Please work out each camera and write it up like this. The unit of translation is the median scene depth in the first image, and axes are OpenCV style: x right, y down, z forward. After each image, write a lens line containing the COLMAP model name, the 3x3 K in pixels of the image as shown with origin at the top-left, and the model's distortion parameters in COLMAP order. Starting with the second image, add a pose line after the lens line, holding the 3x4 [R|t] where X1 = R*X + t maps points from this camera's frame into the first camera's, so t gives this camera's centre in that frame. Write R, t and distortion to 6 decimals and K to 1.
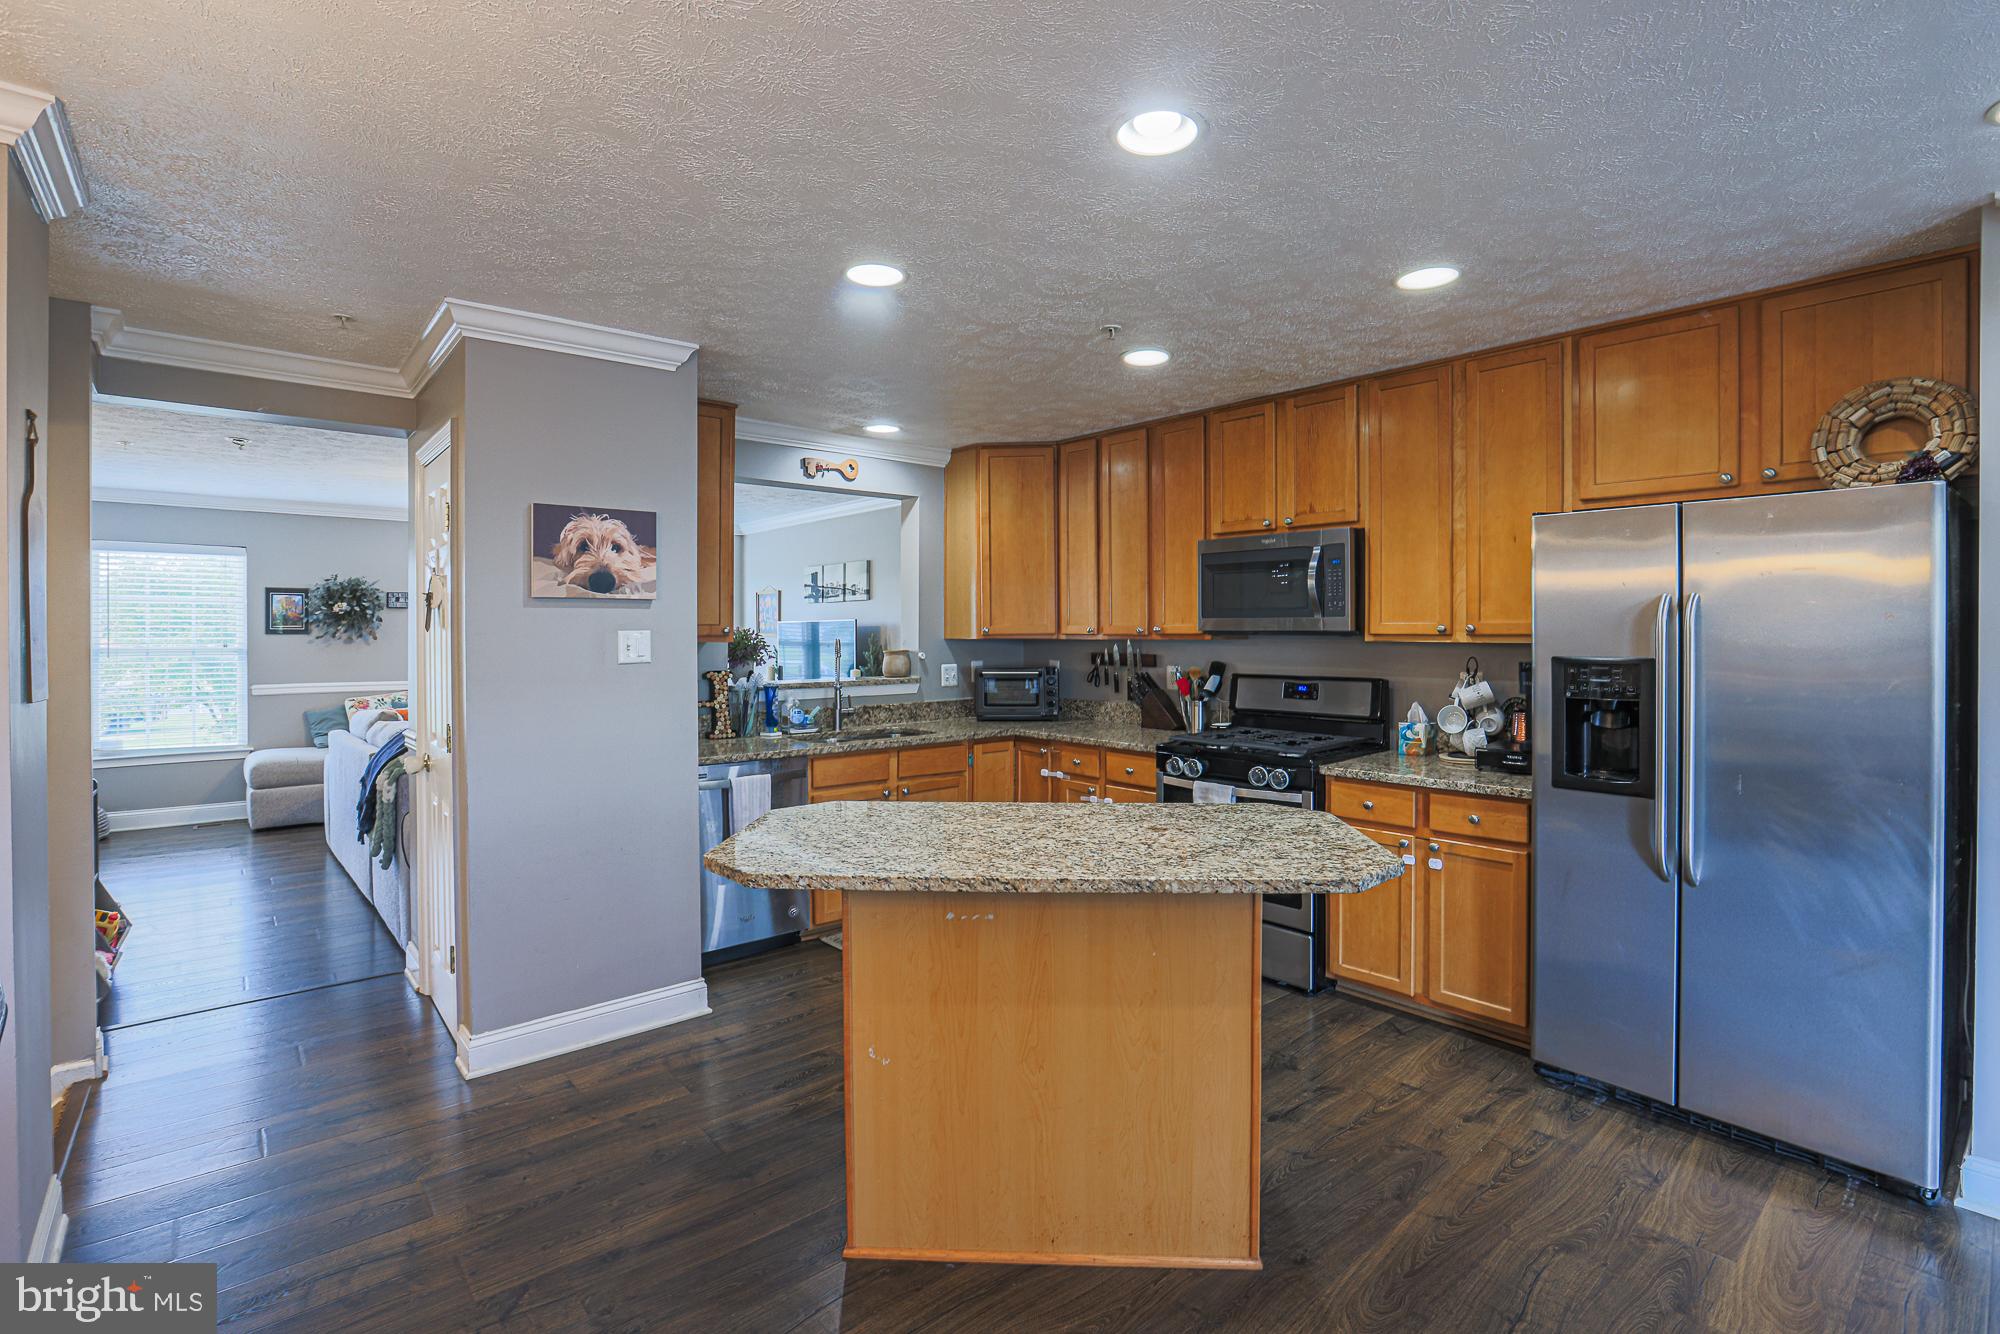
lens RADIAL K [[924.2, 0, 991.5], [0, 924.2, 636.9], [0, 0, 1]] dist [-0.055436, 0.017498]
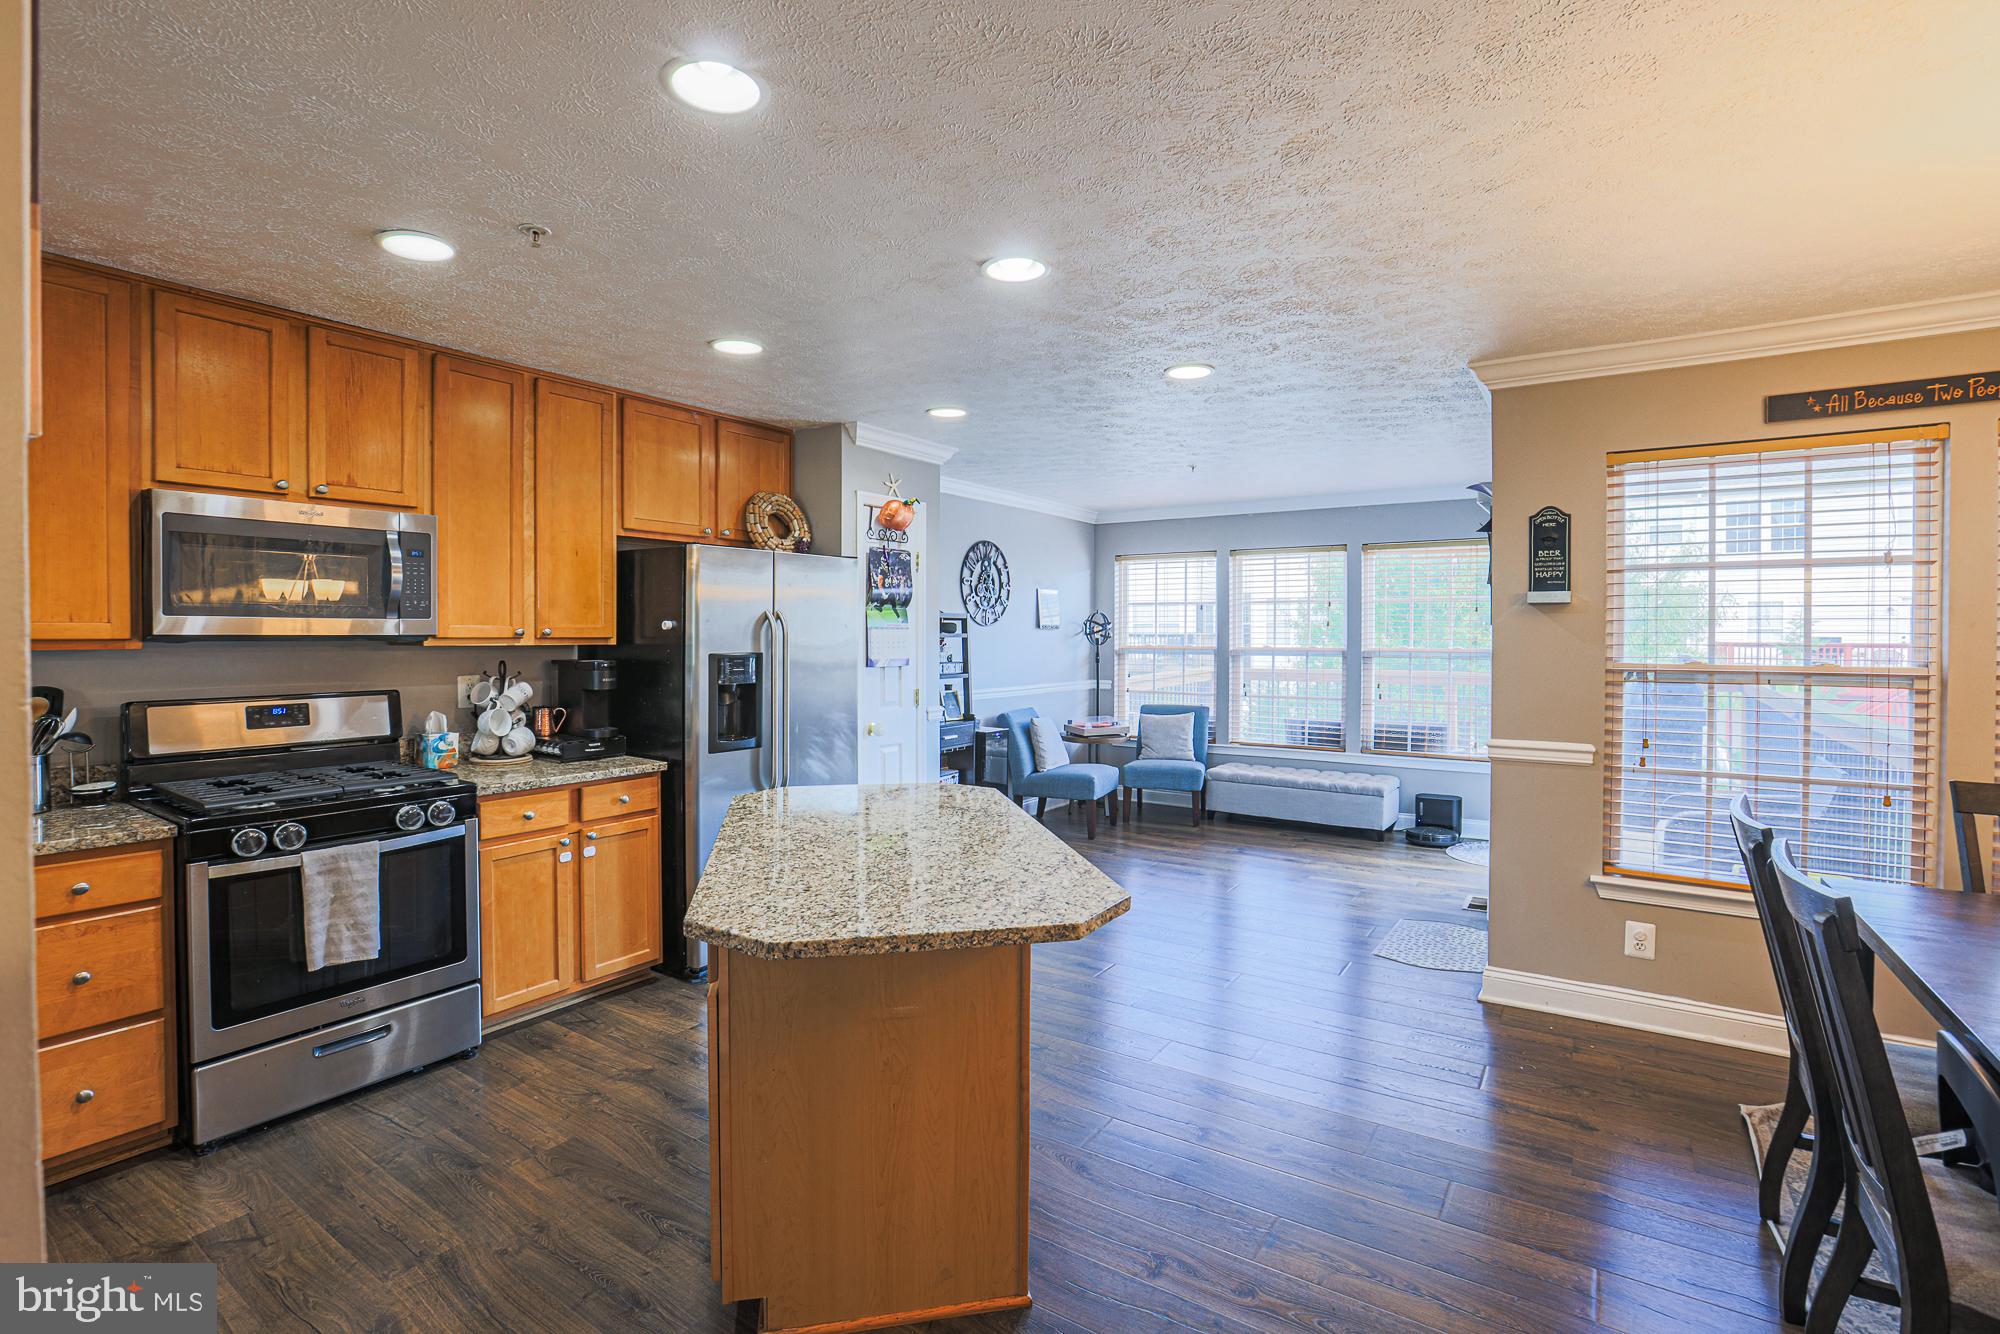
lens RADIAL K [[928.5, 0, 1009.3], [0, 928.5, 647.2], [0, 0, 1]] dist [-0.057298, 0.017338]
pose [[-0.261238, -0.011593, 0.965205, -0.625435], [0.006454, 0.999885, 0.013757, -0.003236], [-0.965253, 0.009823, -0.261133, 0.739057]]
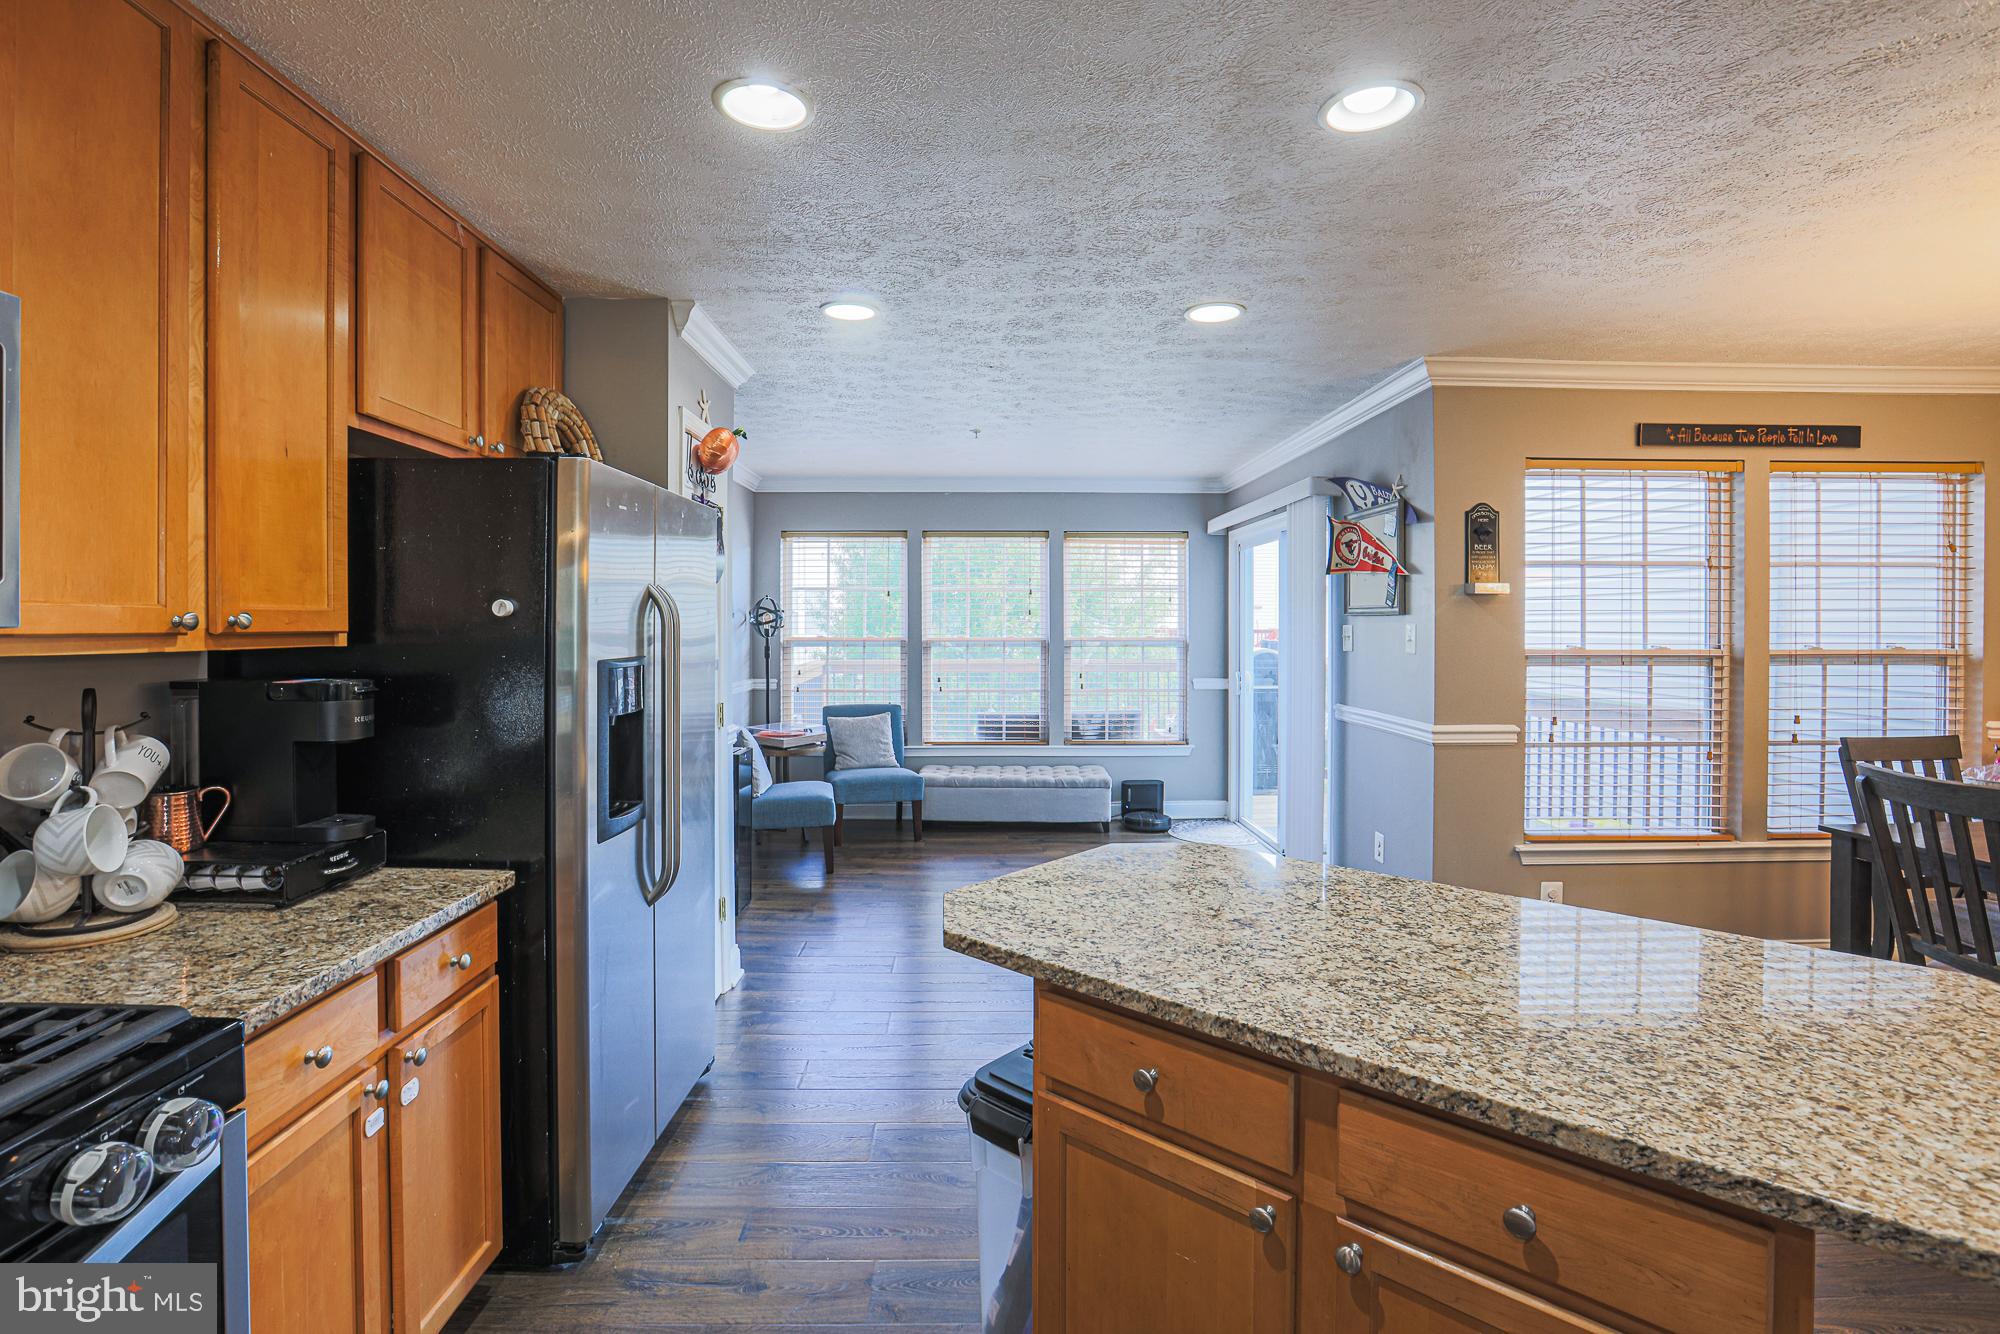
lens RADIAL K [[924.2, 0, 991.5], [0, 924.2, 636.9], [0, 0, 1]] dist [-0.055436, 0.017498]
pose [[-0.769142, -0.006195, 0.639048, -0.064993], [0.006635, 0.999822, 0.017677, -0.006960], [-0.639043, 0.017836, -0.768964, 1.079122]]
